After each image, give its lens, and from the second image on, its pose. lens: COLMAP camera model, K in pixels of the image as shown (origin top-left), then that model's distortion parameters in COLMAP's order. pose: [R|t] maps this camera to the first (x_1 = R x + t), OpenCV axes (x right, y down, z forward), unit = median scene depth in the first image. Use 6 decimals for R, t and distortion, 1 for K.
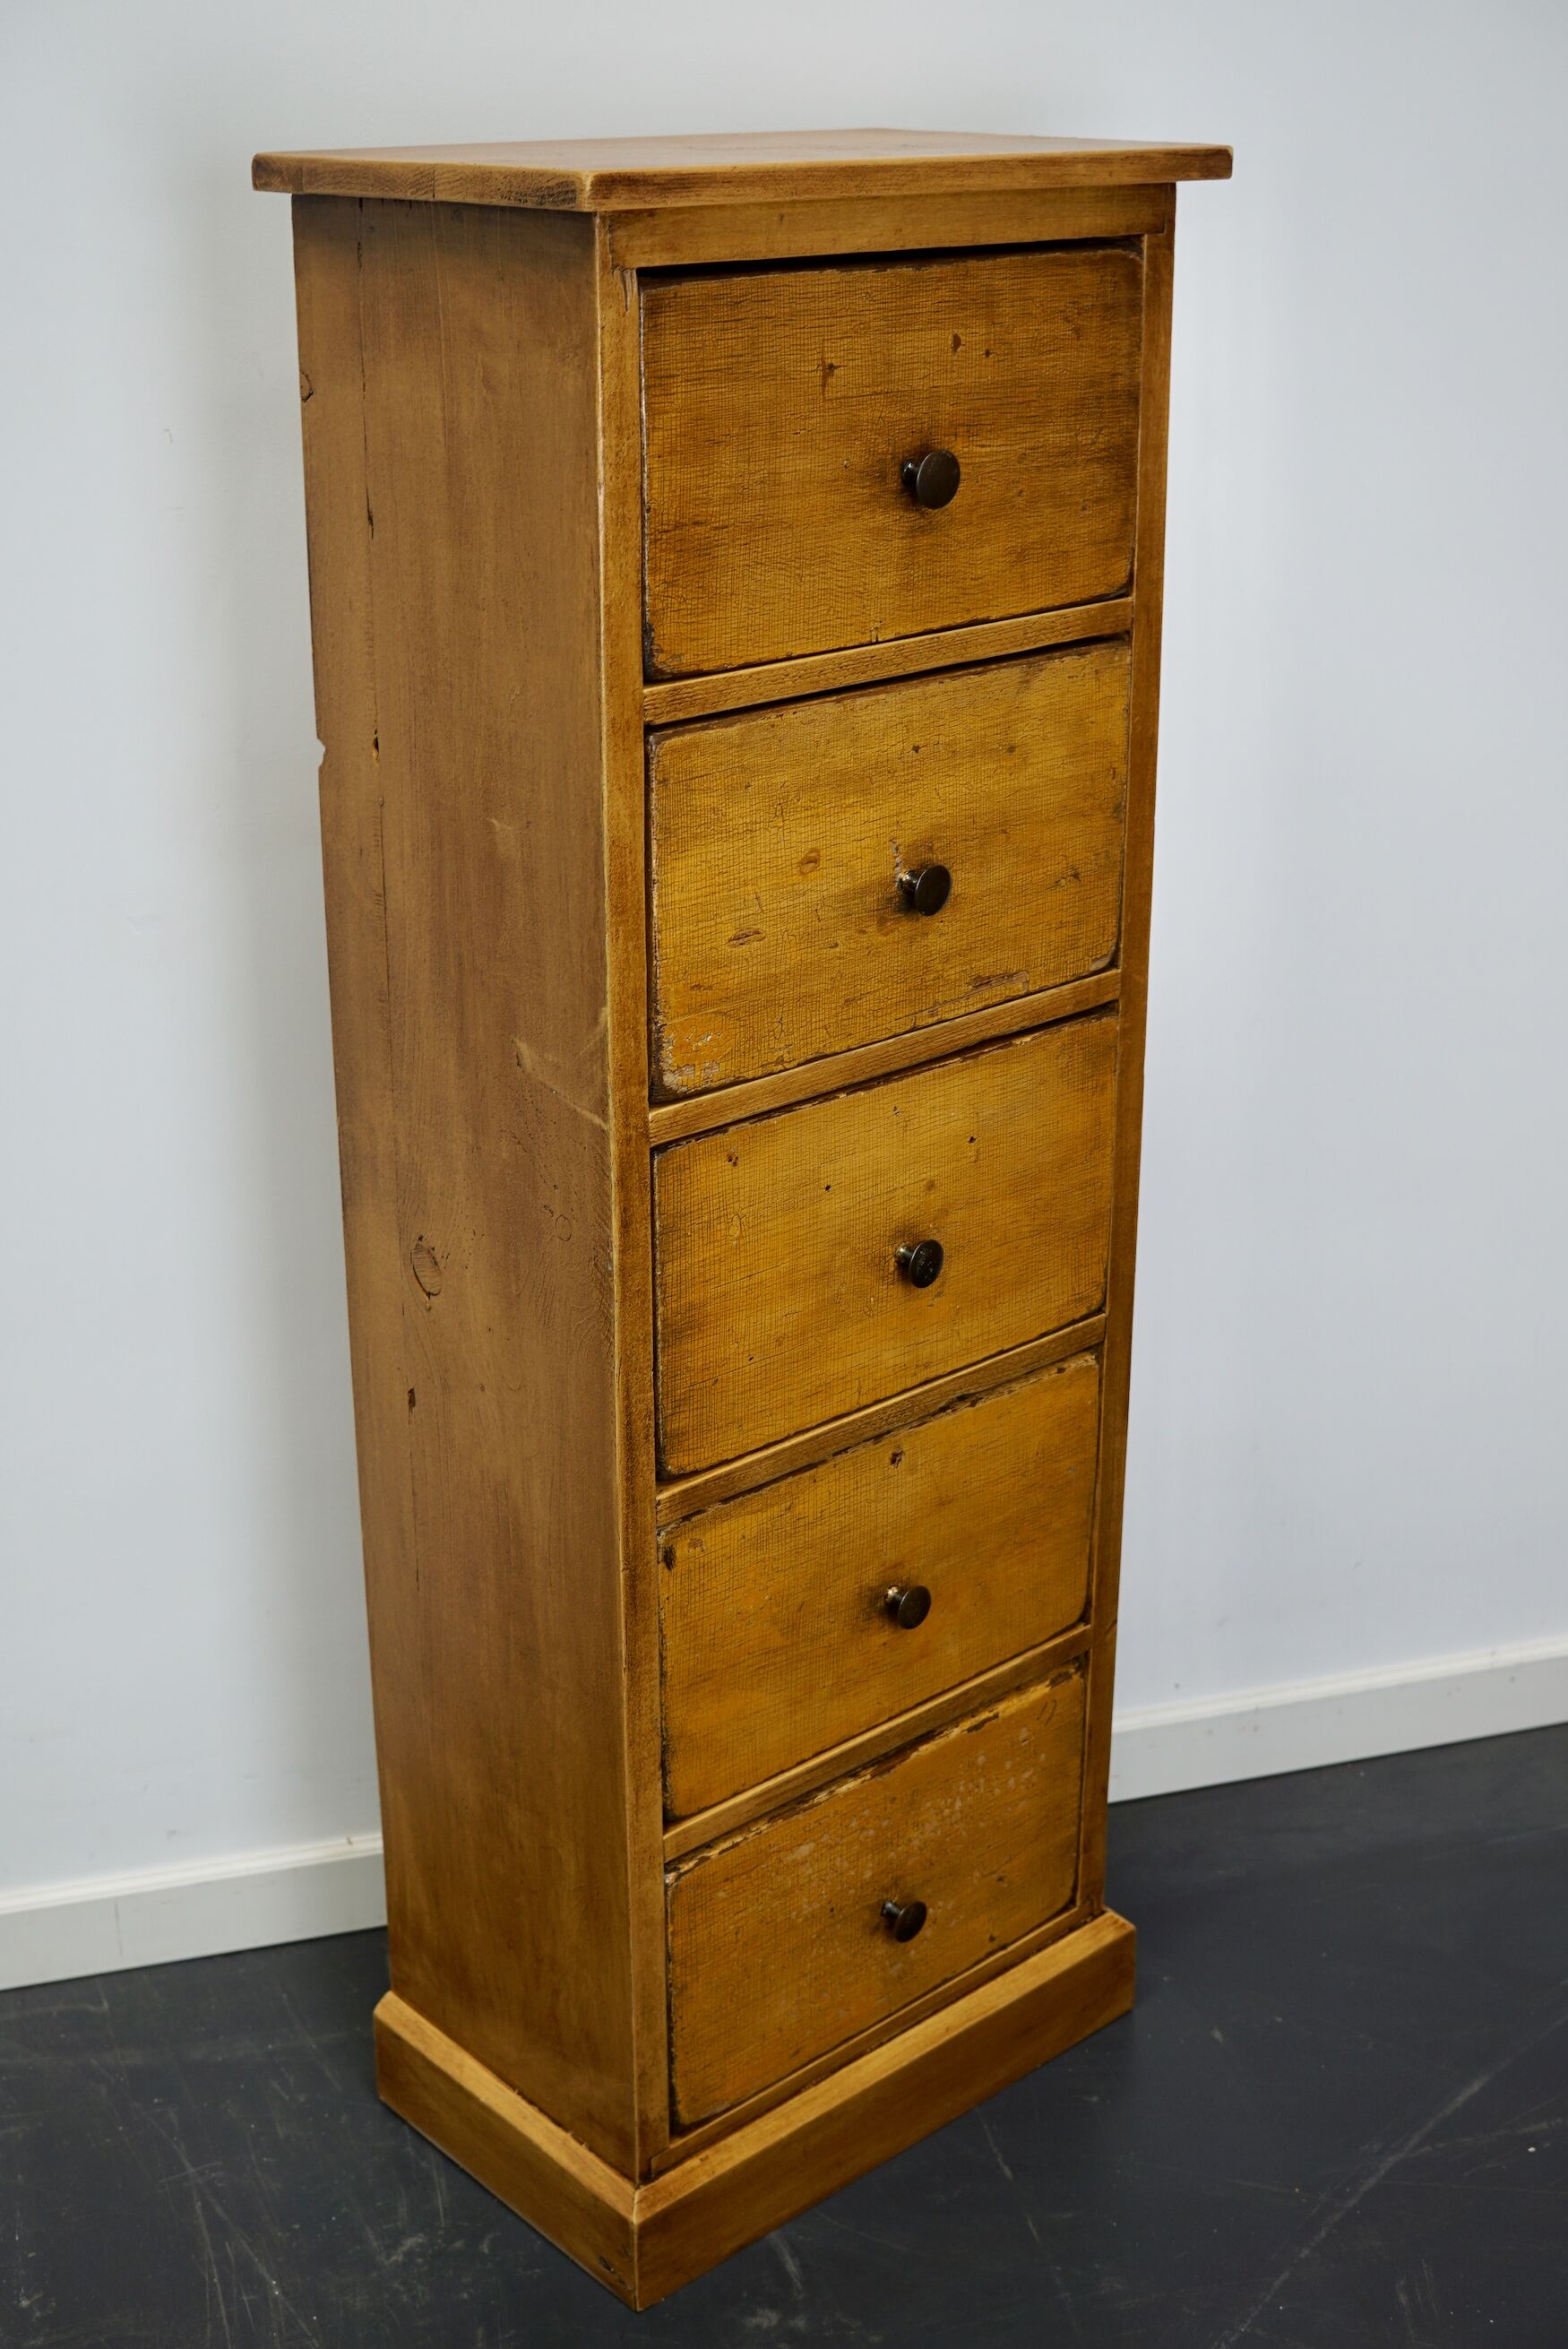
lens RADIAL K [[3045.0, 0, 800.4], [0, 3045.0, 1179.5], [0, 0, 1]] dist [-0.152200, 0.322218]
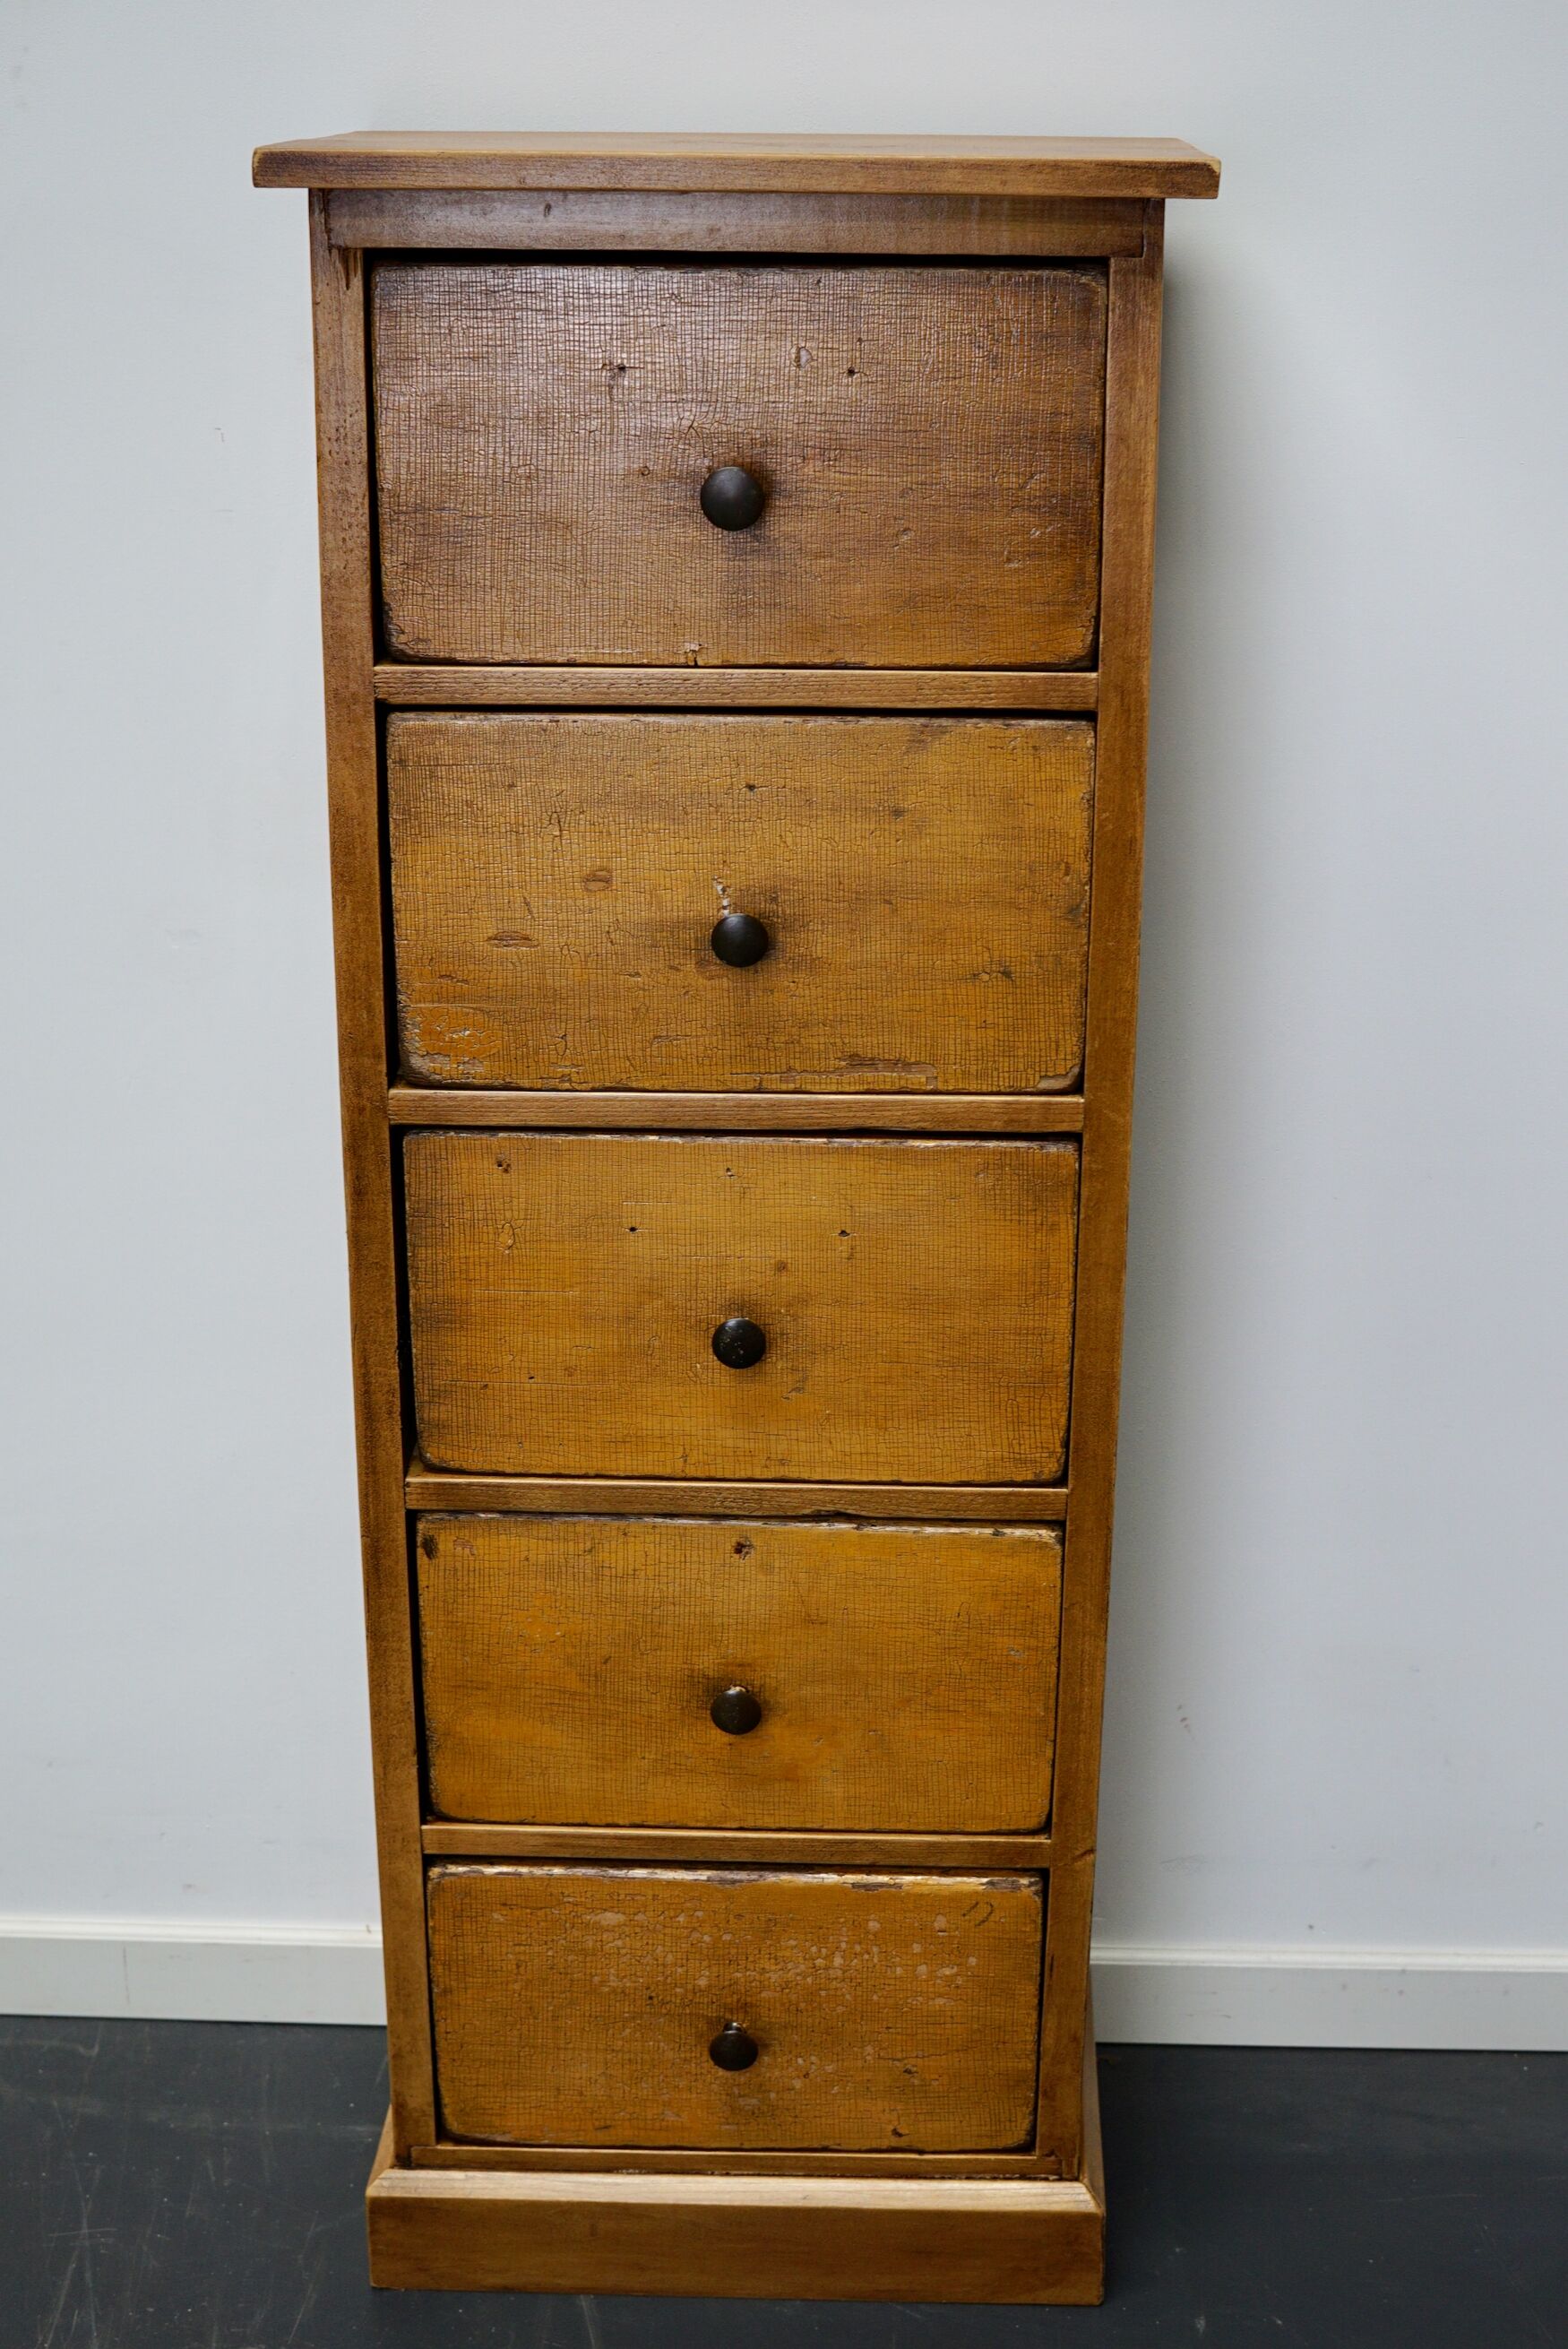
lens RADIAL K [[3223.1, 0, 825.8], [0, 3223.1, 1205.0], [0, 0, 1]] dist [-0.151006, 0.333738]
pose [[0.718001, 0.248133, -0.650311, 0.704539], [-0.261821, 0.961962, 0.077973, -0.098755], [0.644922, 0.114280, 0.755656, 0.275707]]
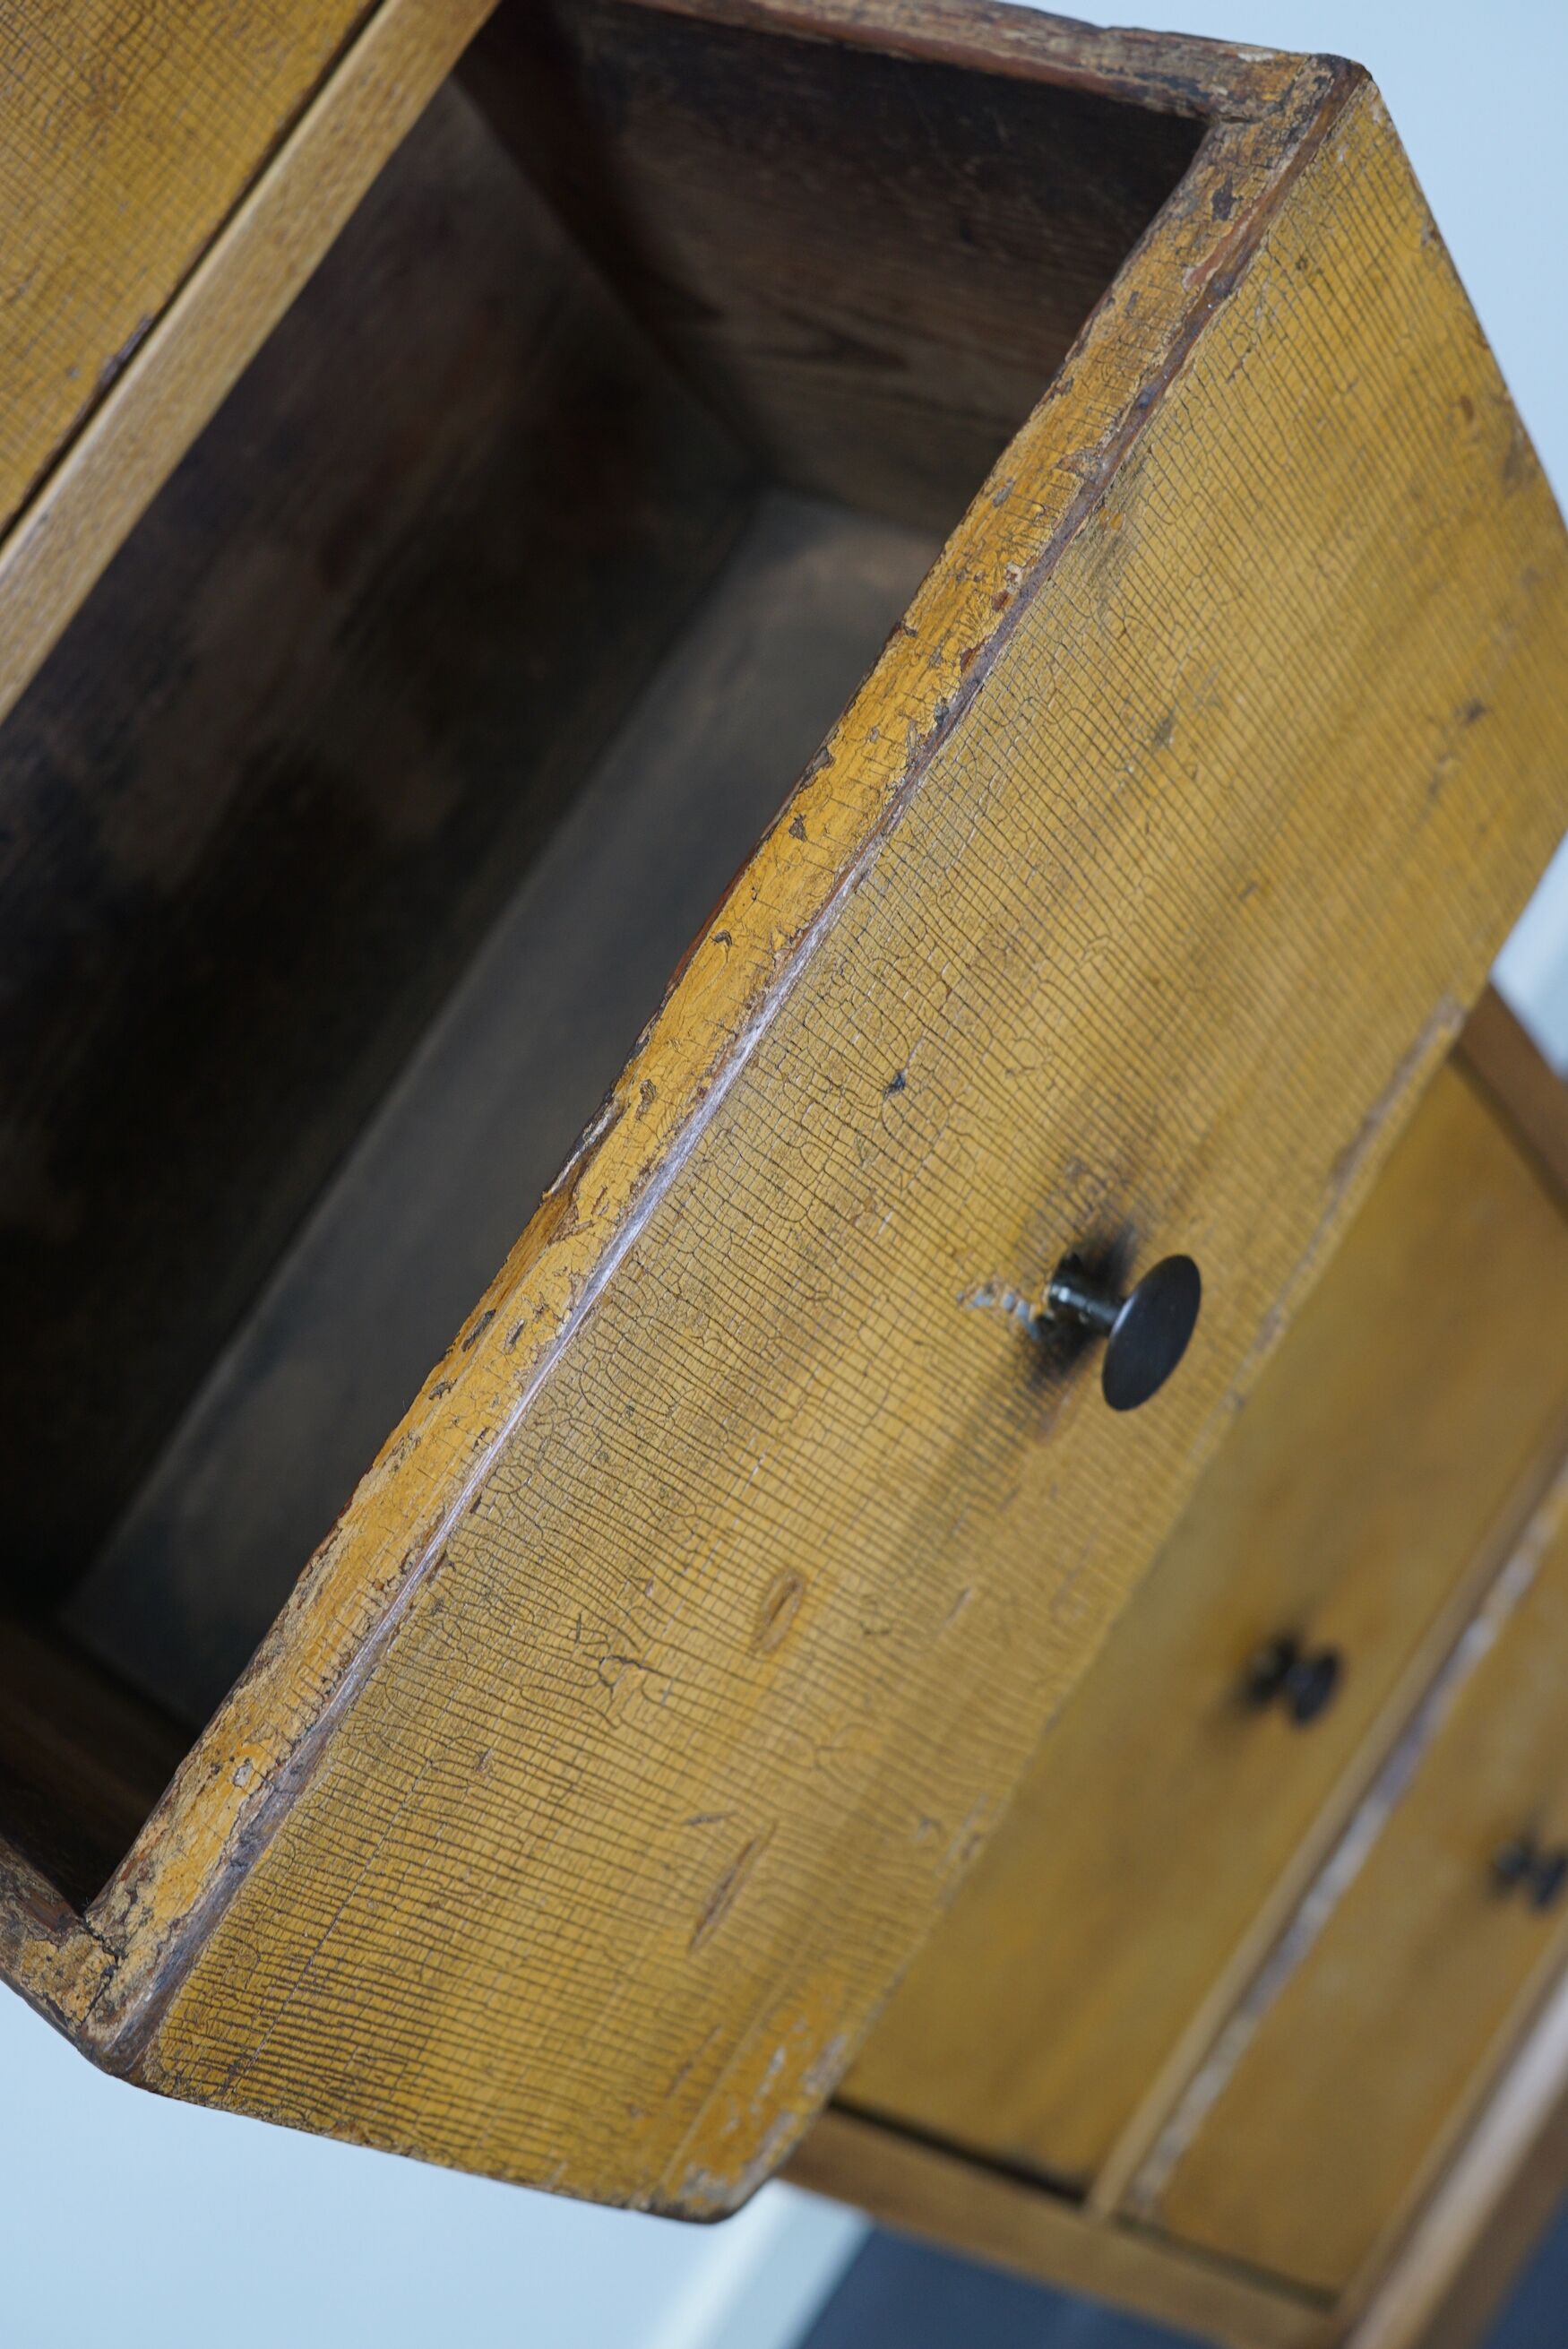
lens RADIAL K [[3045.0, 0, 800.4], [0, 3045.0, 1179.5], [0, 0, 1]] dist [-0.152200, 0.322218]
pose [[0.874184, -0.377347, -0.305633, 0.111488], [0.485594, 0.678343, 0.551407, -0.288845], [-0.000748, -0.630445, 0.776234, 0.747417]]
